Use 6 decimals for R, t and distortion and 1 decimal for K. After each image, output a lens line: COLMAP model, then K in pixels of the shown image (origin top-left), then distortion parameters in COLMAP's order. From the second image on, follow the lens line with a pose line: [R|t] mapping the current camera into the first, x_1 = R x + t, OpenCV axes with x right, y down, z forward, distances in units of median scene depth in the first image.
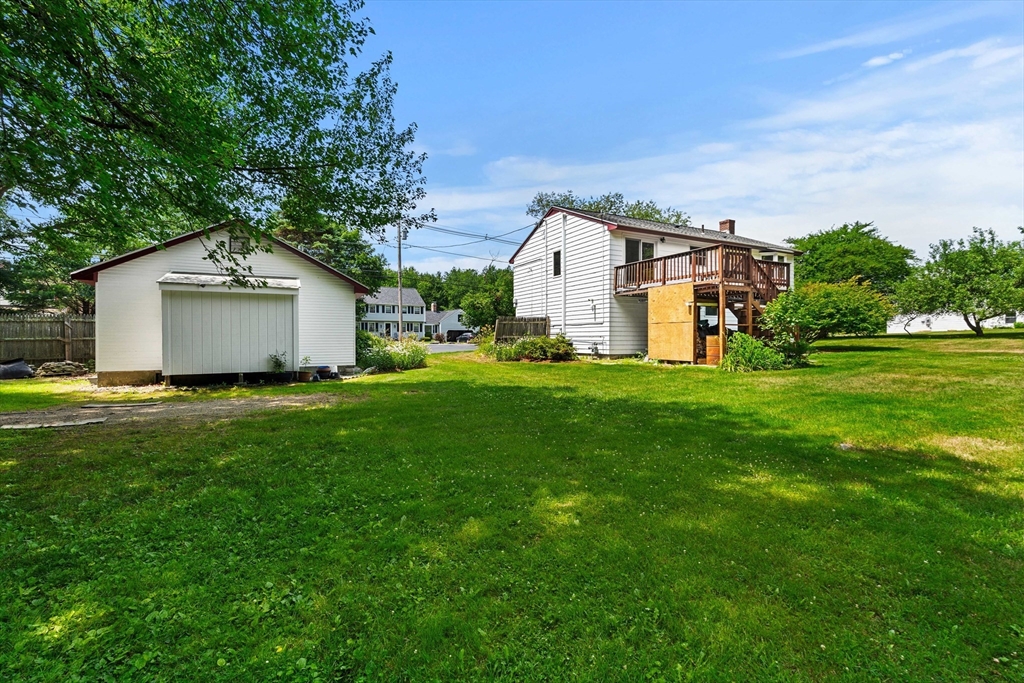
lens RADIAL K [[454.3, 0, 512.6], [0, 454.3, 340.4], [0, 0, 1]] dist [-0.004112, 0.000291]
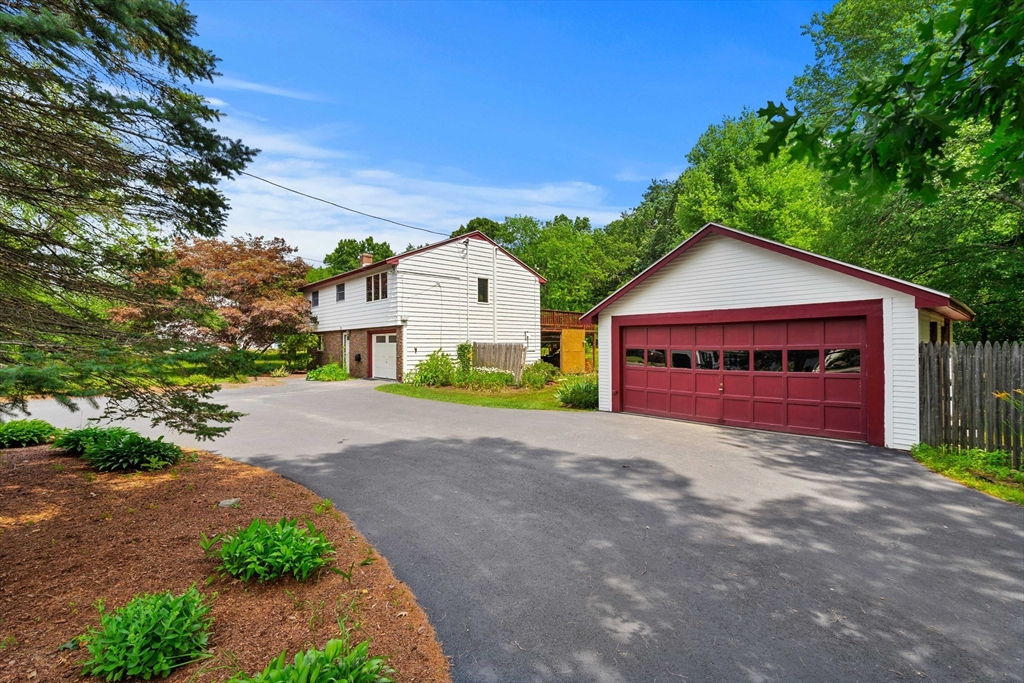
lens RADIAL K [[454.3, 0, 506.5], [0, 454.3, 340.6], [0, 0, 1]] dist [-0.004112, 0.000291]
pose [[-0.268433, 0.017989, 0.963130, -1.005932], [0.014702, 0.999786, -0.014577, -0.047959], [-0.963186, 0.010247, -0.268640, 1.388948]]
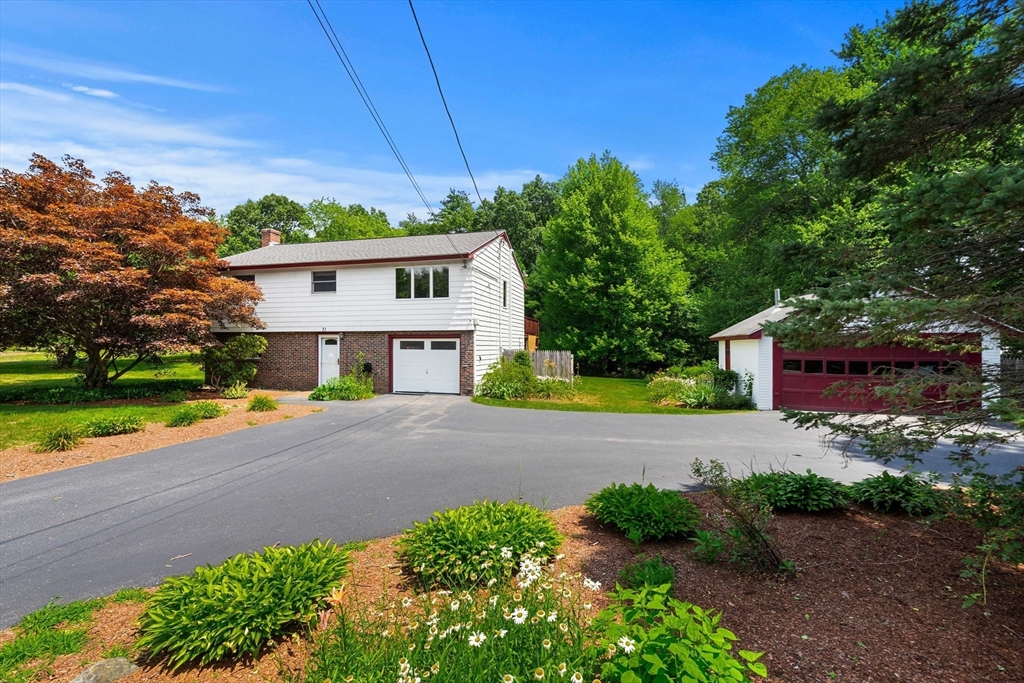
lens RADIAL K [[469.5, 0, 512.8], [0, 469.5, 341.5], [0, 0, 1]] dist [-0.000415, 0.000250]
pose [[-0.755895, 0.013667, 0.654550, -0.628331], [0.006715, 0.999891, -0.013123, -0.065382], [-0.654658, -0.005525, -0.755905, 1.964698]]
